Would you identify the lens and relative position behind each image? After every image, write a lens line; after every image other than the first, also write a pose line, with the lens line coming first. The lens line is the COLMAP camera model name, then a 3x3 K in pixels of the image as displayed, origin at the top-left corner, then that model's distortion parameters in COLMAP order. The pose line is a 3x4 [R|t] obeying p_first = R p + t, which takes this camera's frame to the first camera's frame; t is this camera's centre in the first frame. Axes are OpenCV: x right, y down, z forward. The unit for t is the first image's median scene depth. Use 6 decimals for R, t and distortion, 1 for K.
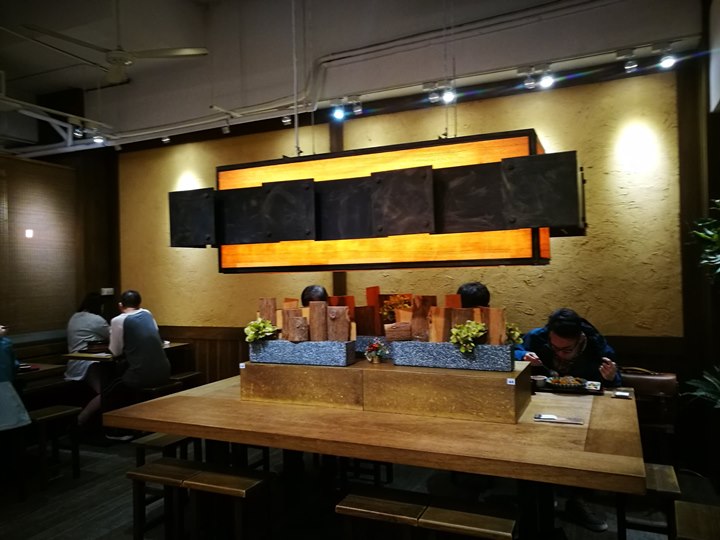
lens RADIAL K [[567.9, 0, 359.5], [0, 567.9, 268.0], [0, 0, 1]] dist [-0.021424, 0.050782]
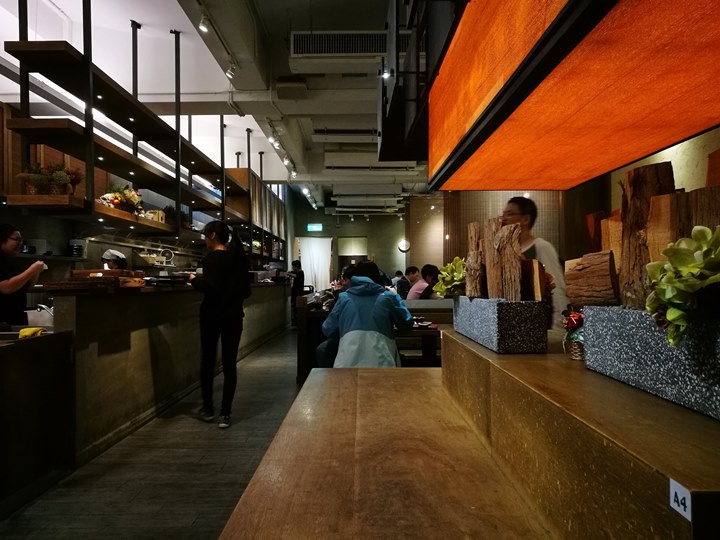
lens RADIAL K [[567.9, 0, 354.0], [0, 567.9, 268.3], [0, 0, 1]] dist [-0.021424, 0.050782]
pose [[0.399371, -0.003032, -0.916785, 0.367246], [0.002398, 0.999995, -0.002263, 0.112407], [0.916786, -0.001295, 0.399376, 0.755753]]
